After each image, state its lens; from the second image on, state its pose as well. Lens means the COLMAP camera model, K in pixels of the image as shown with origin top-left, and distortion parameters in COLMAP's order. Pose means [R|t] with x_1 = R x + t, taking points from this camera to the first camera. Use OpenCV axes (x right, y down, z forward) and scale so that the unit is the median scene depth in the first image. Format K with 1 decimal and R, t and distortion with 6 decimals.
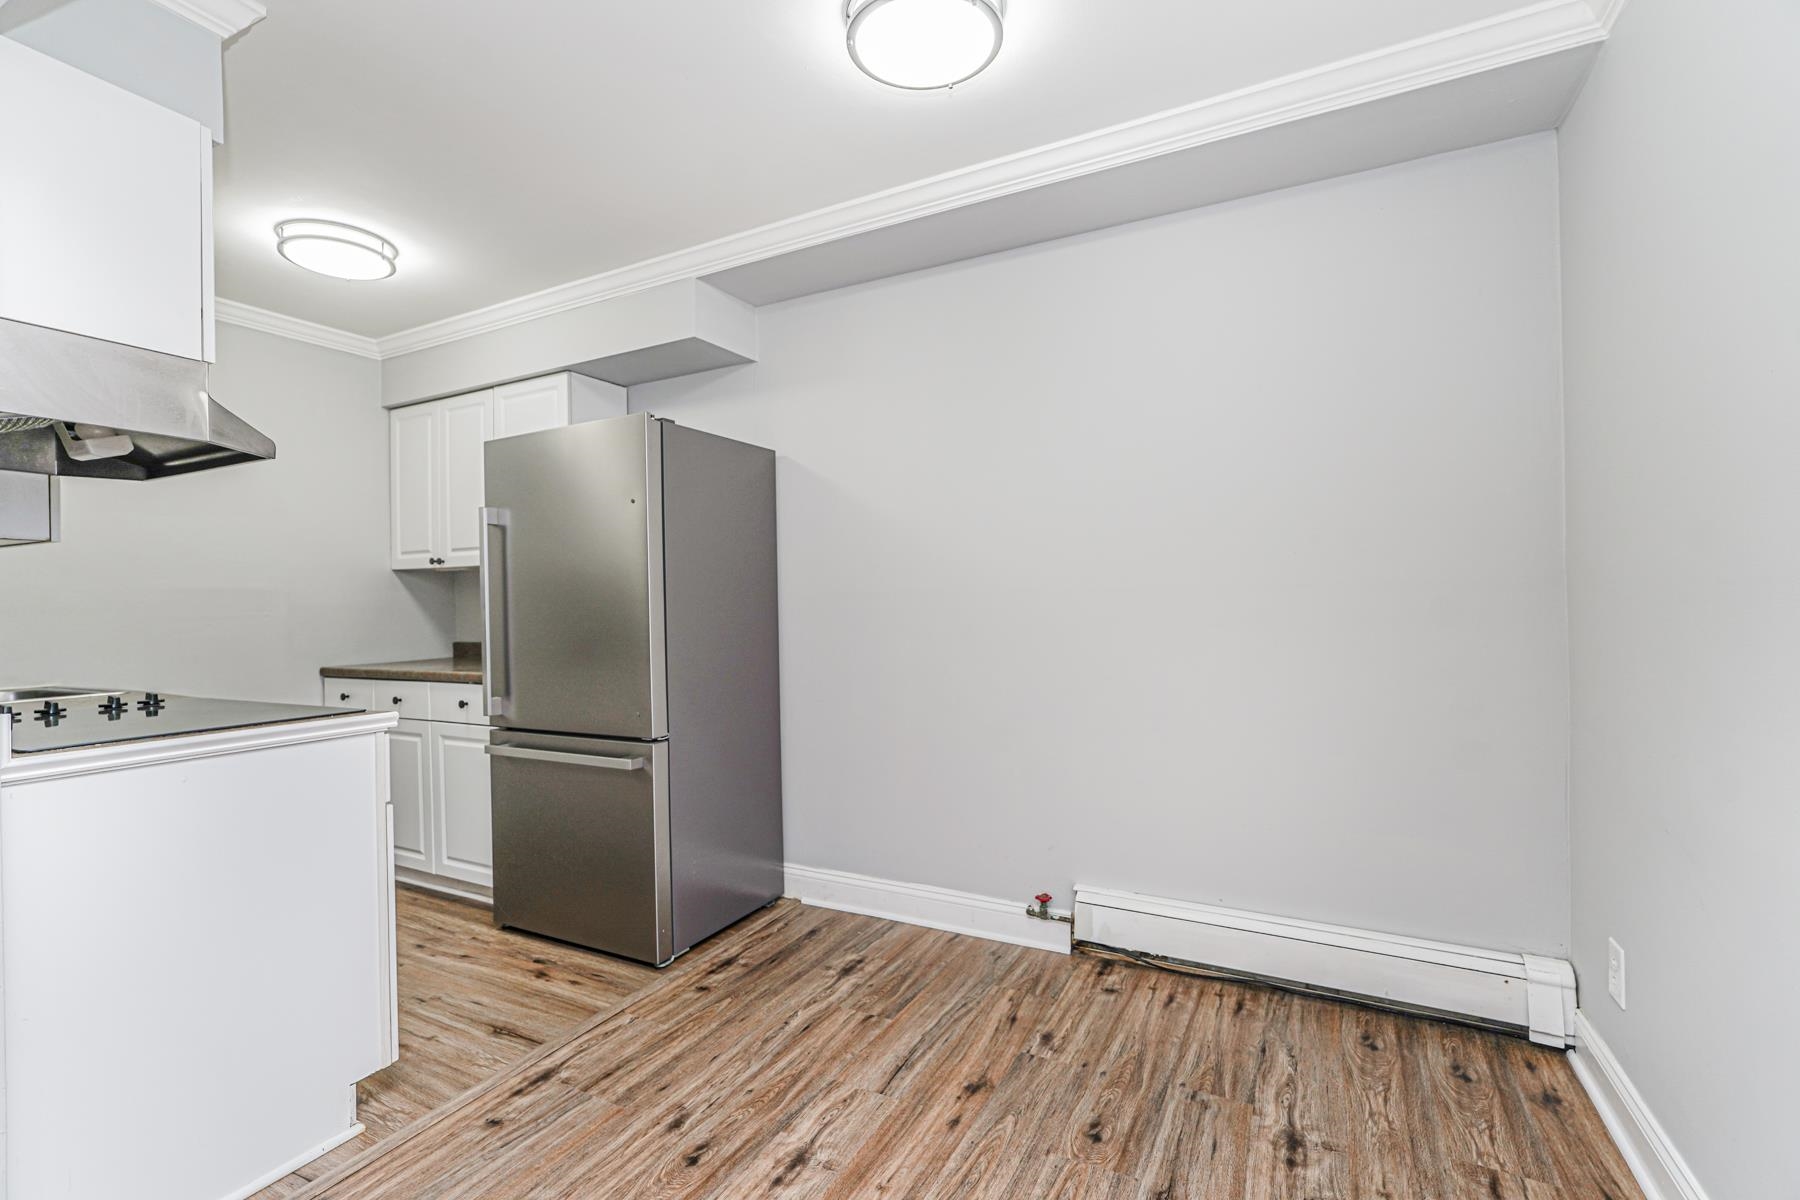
lens RADIAL K [[792.5, 0, 901.2], [0, 792.5, 598.6], [0, 0, 1]] dist [-0.019288, 0.011404]
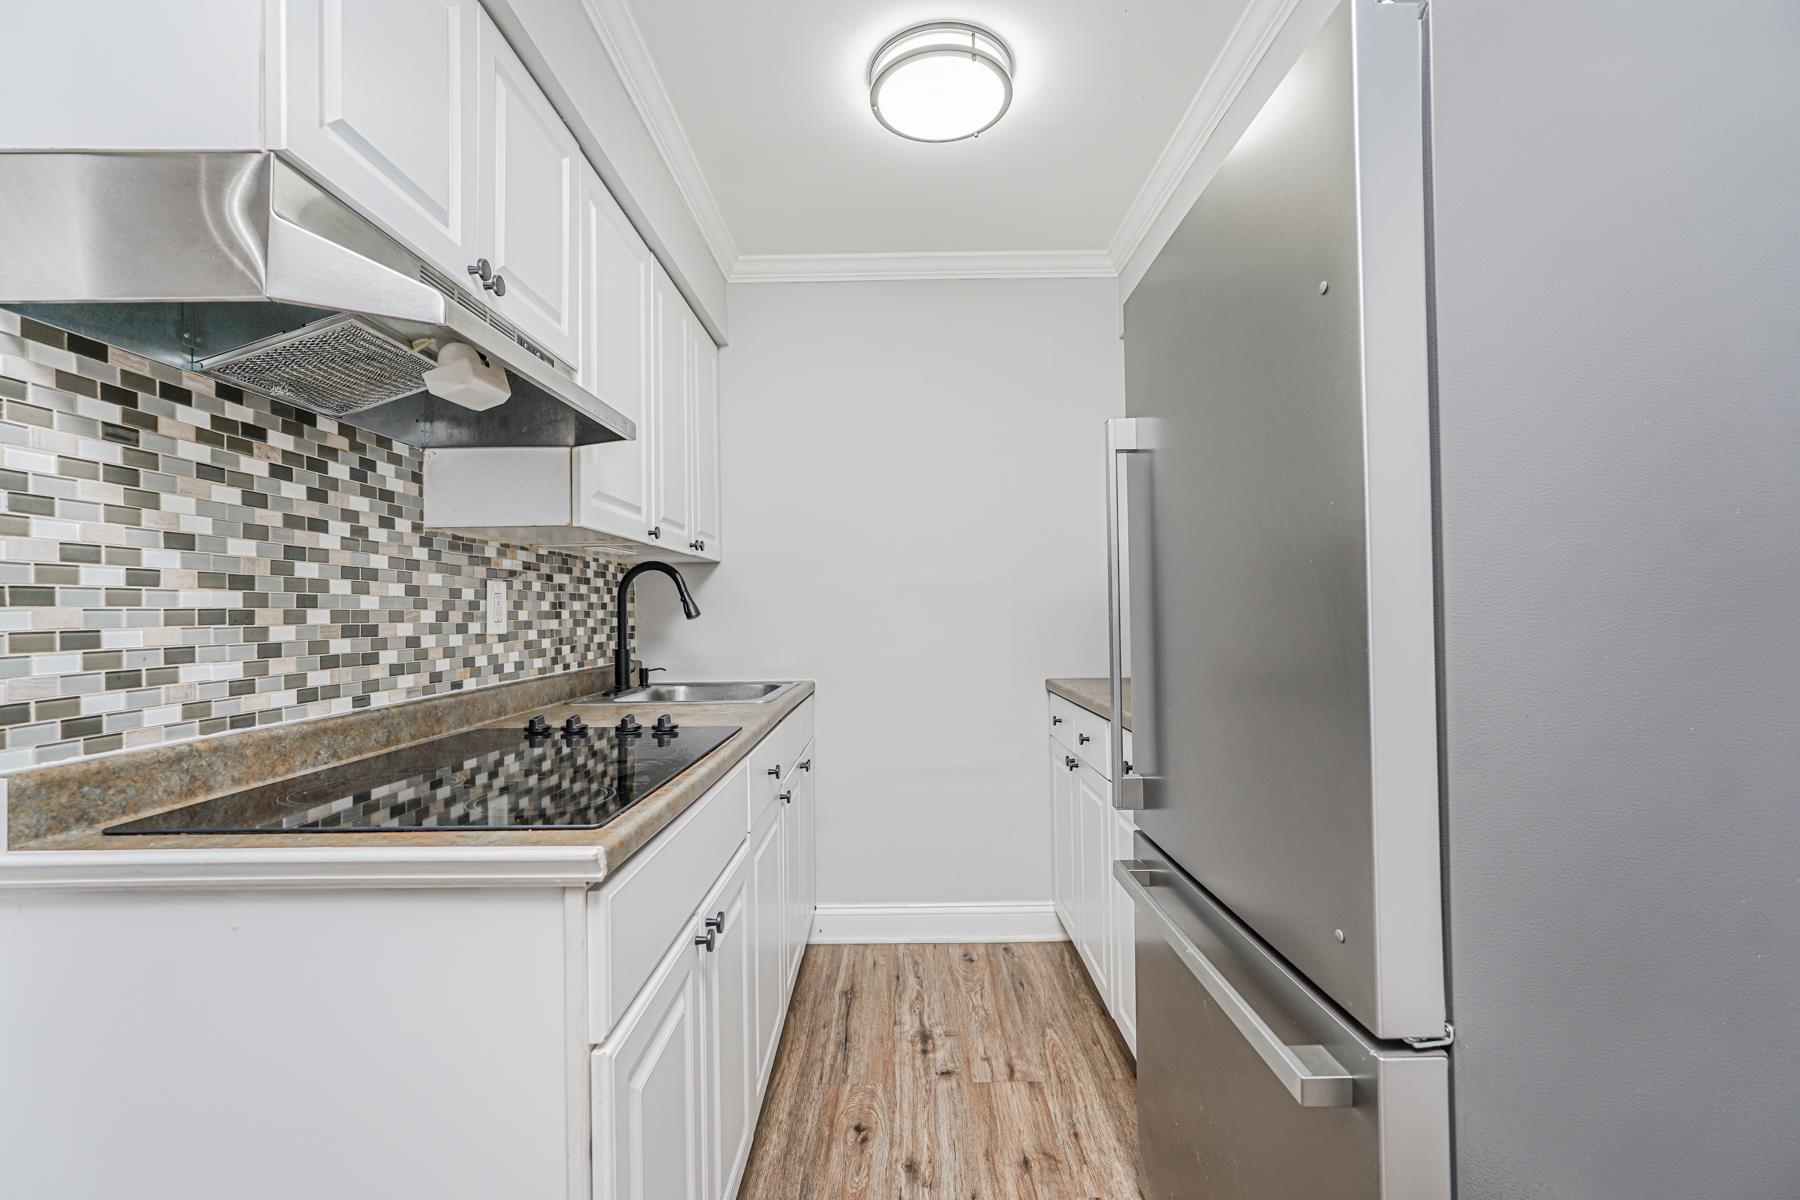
lens RADIAL K [[792.8, 0, 900.0], [0, 792.8, 600.0], [0, 0, 1]] dist [-0.017221, 0.010909]
pose [[0.460540, -0.000019, -0.887639, -0.105048], [0.008247, 0.999957, 0.004258, 0.003322], [0.887601, -0.009282, 0.460520, 0.573425]]
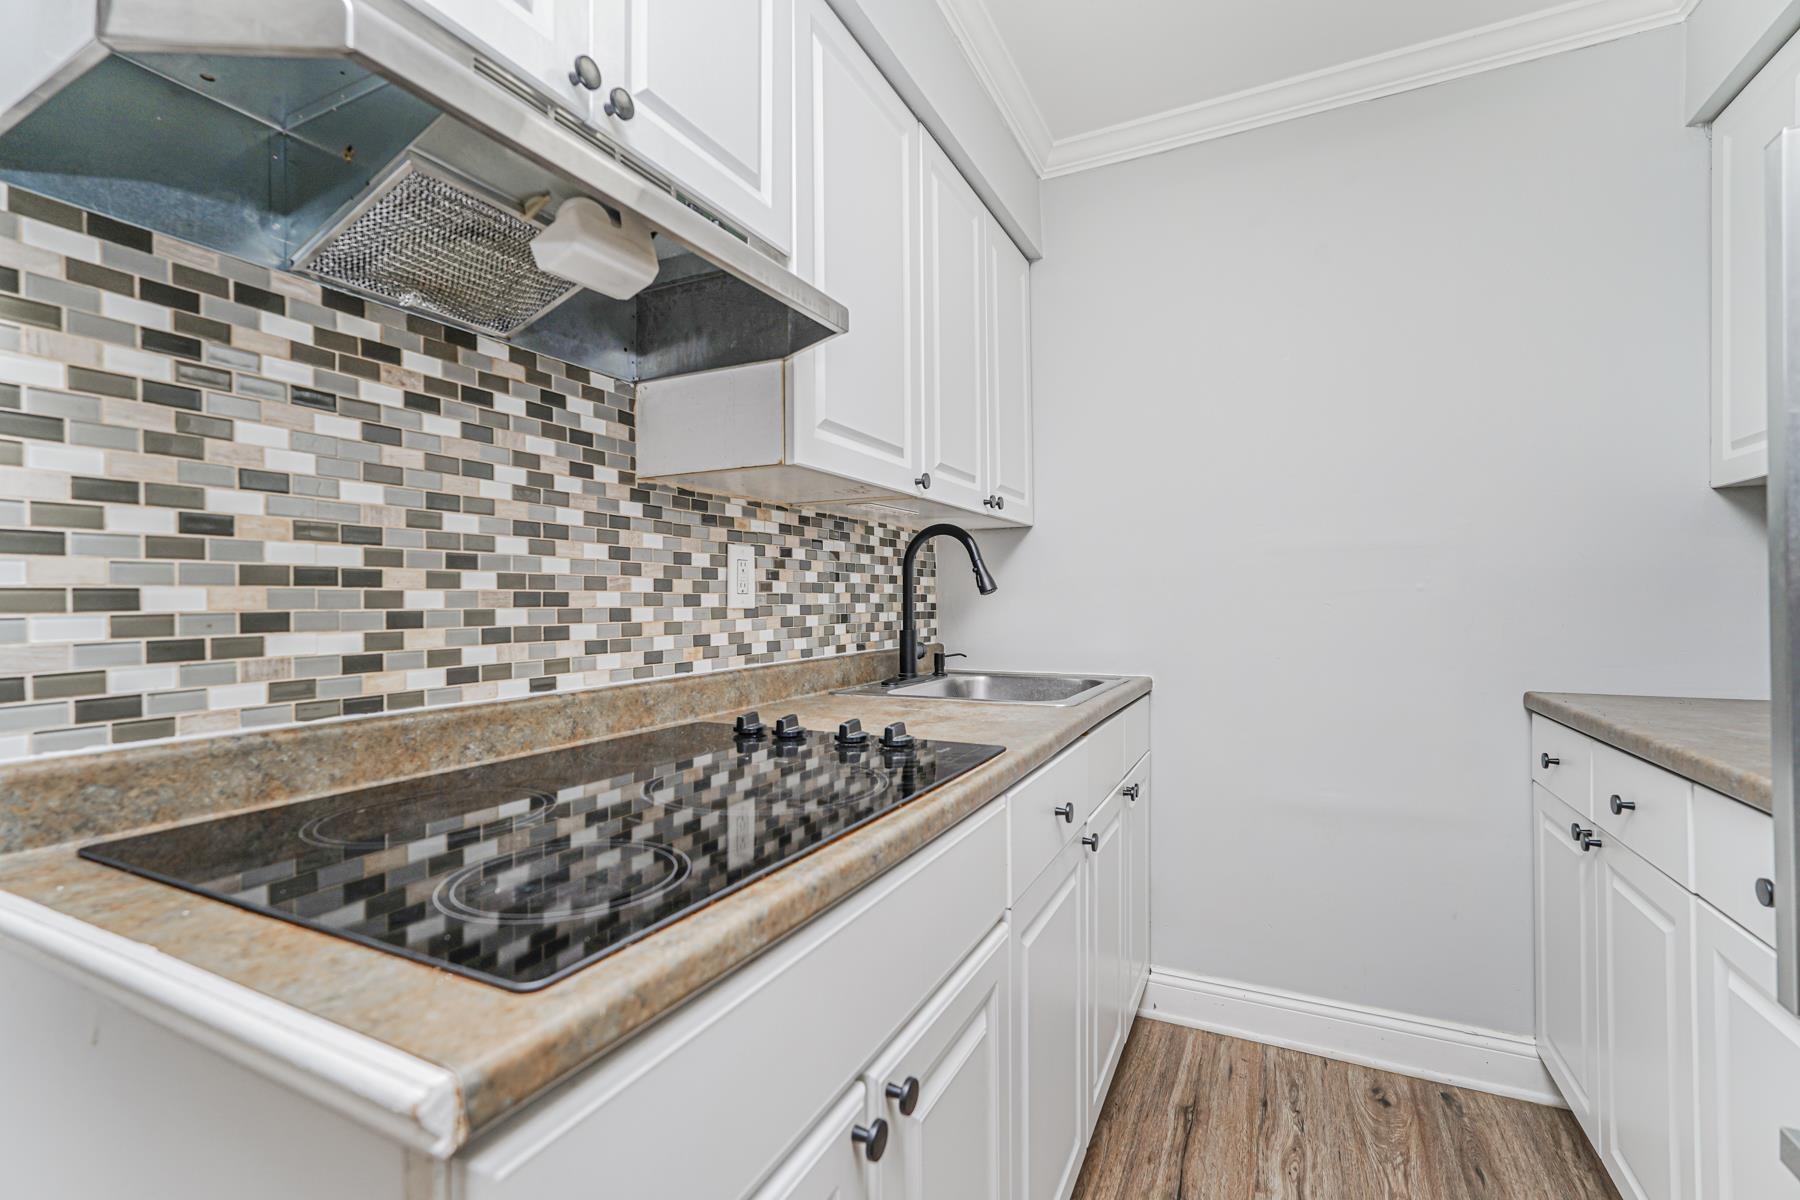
lens RADIAL K [[792.5, 0, 901.2], [0, 792.5, 598.6], [0, 0, 1]] dist [-0.019288, 0.011404]
pose [[0.024603, 0.017469, -0.999545, -0.272945], [0.011139, 0.999780, 0.017747, 0.015529], [0.999635, -0.011570, 0.024403, 0.670507]]
